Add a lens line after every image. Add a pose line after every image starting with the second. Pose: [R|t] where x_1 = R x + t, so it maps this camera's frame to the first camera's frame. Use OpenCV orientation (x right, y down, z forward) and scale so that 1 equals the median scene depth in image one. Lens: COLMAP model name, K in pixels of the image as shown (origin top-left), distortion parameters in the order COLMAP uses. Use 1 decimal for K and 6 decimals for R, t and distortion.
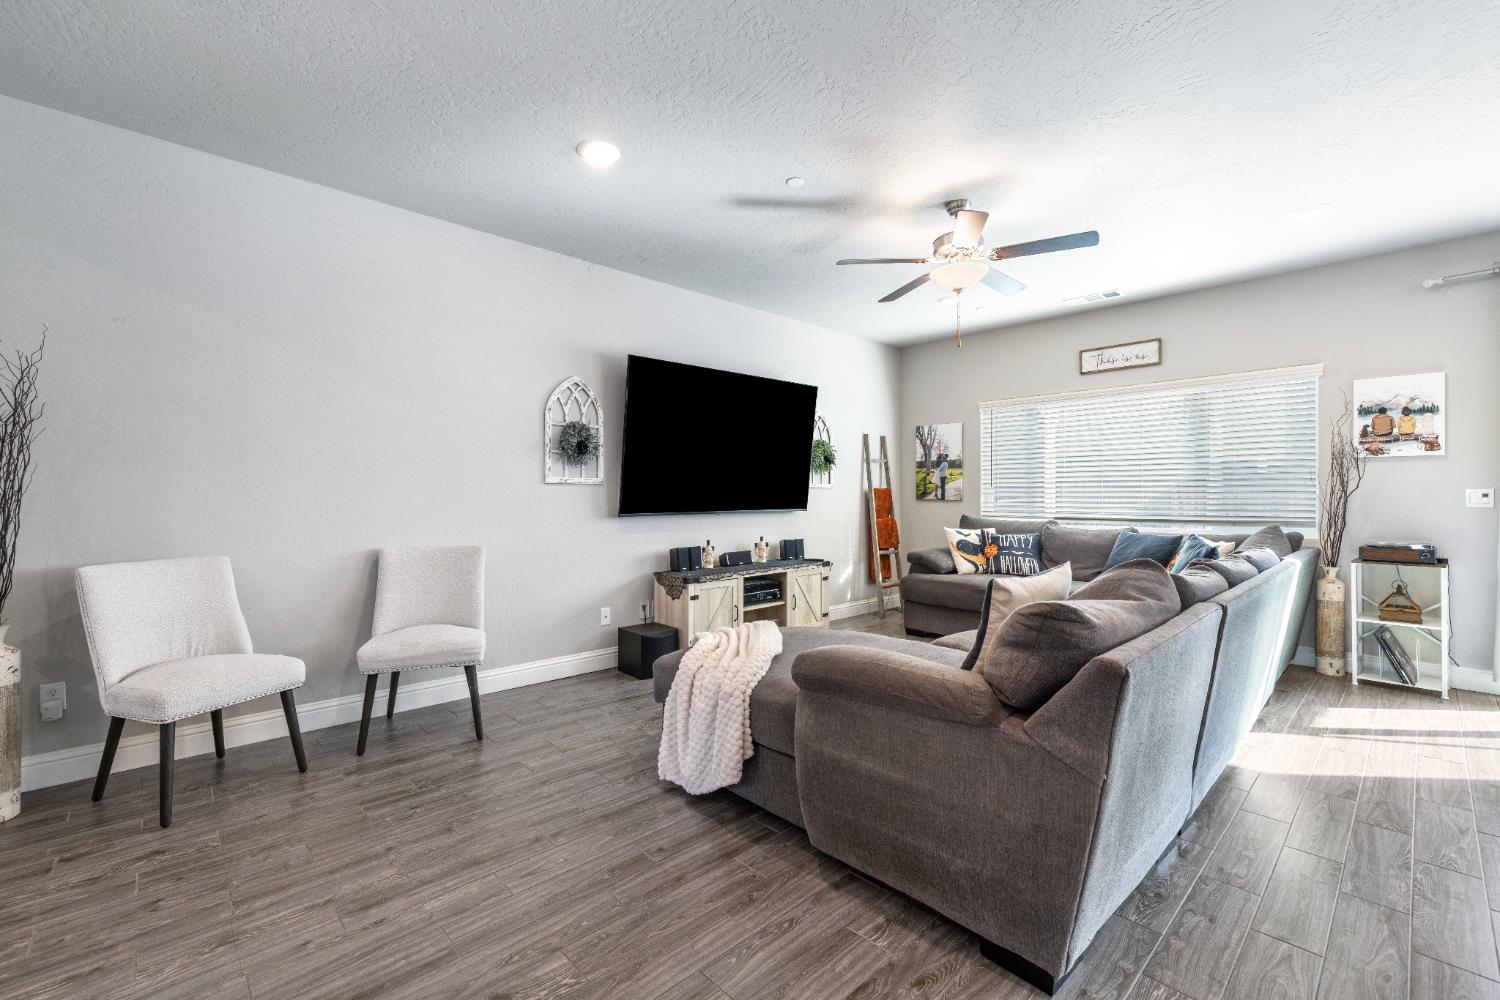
lens RADIAL K [[632.7, 0, 744.5], [0, 632.7, 494.8], [0, 0, 1]] dist [0.001221, 0.000172]
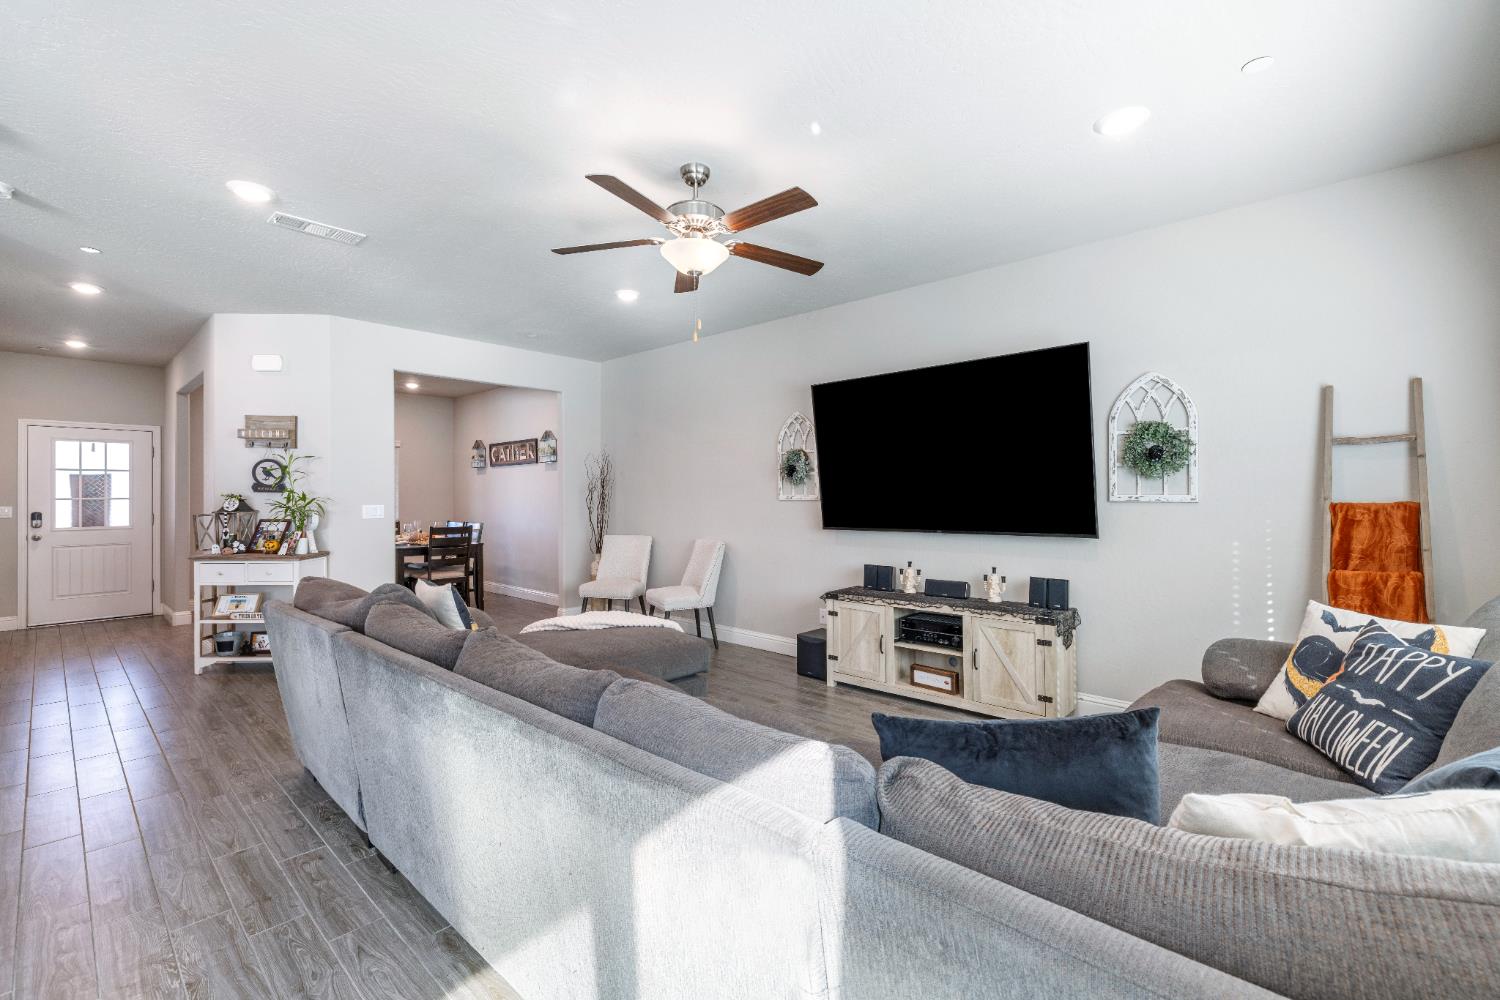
lens RADIAL K [[632.7, 0, 748.9], [0, 632.7, 488.3], [0, 0, 1]] dist [0.001221, 0.000172]
pose [[0.091611, -0.006104, -0.995776, 0.920905], [0.012501, 0.999909, -0.004980, -0.034294], [0.995716, -0.011992, 0.091679, 0.779344]]
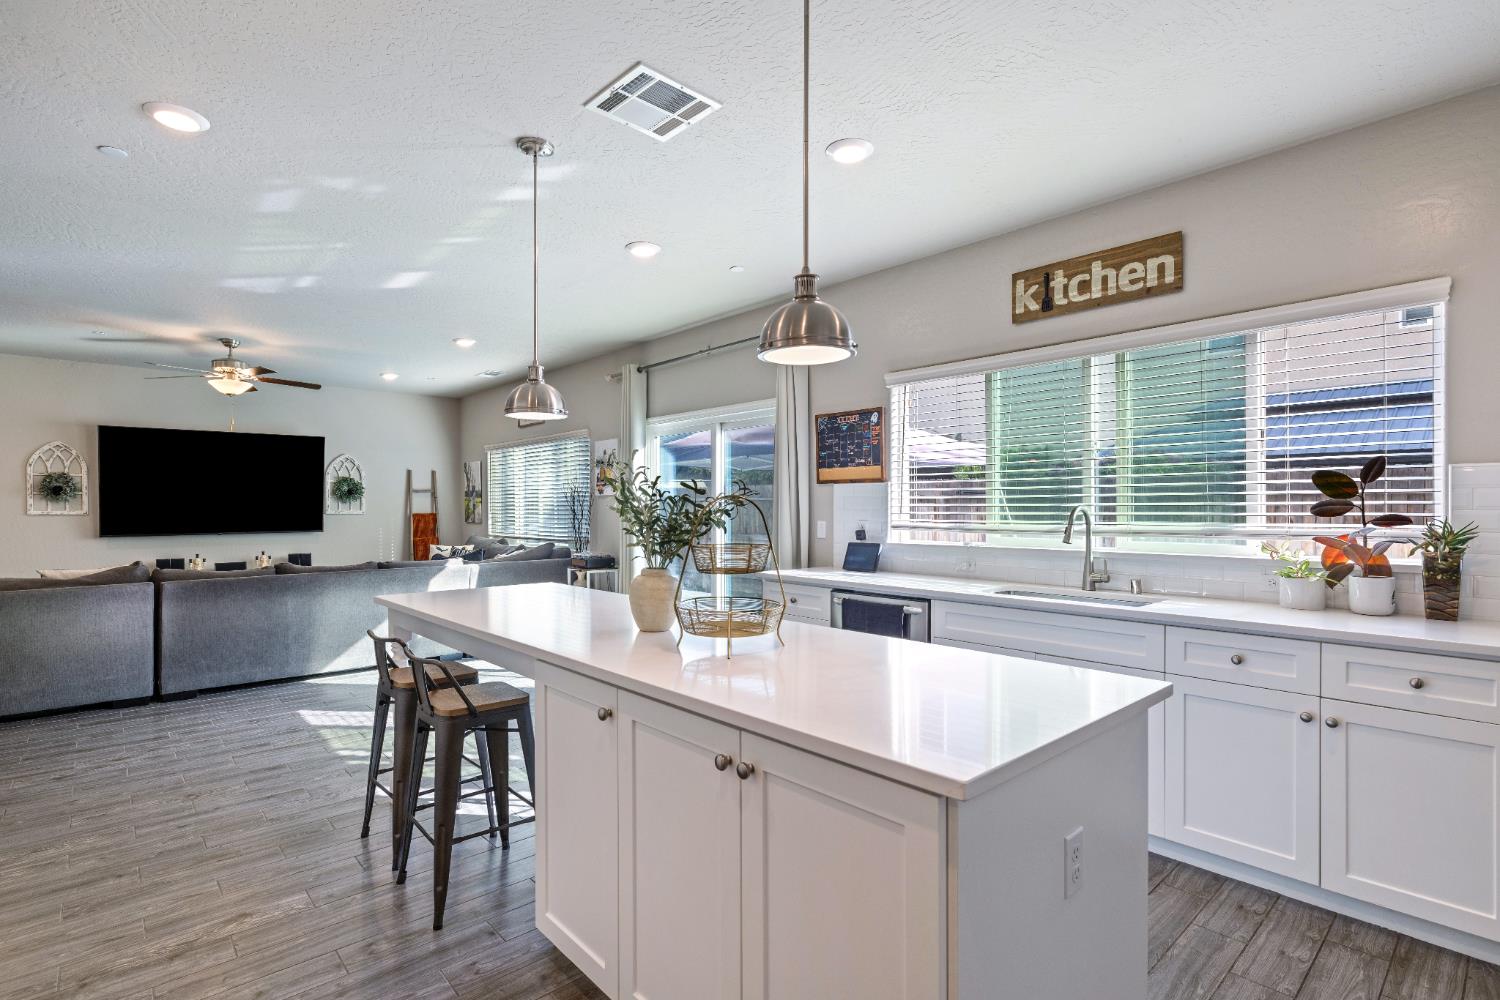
lens RADIAL K [[712.2, 0, 753.7], [0, 712.2, 514.3], [0, 0, 1]] dist [0.001809, -0.000021]
pose [[0.999995, -0.002738, 0.001391, 1.296179], [0.002723, 0.999944, 0.010211, -0.030337], [-0.001419, -0.010207, 0.999947, -0.621986]]
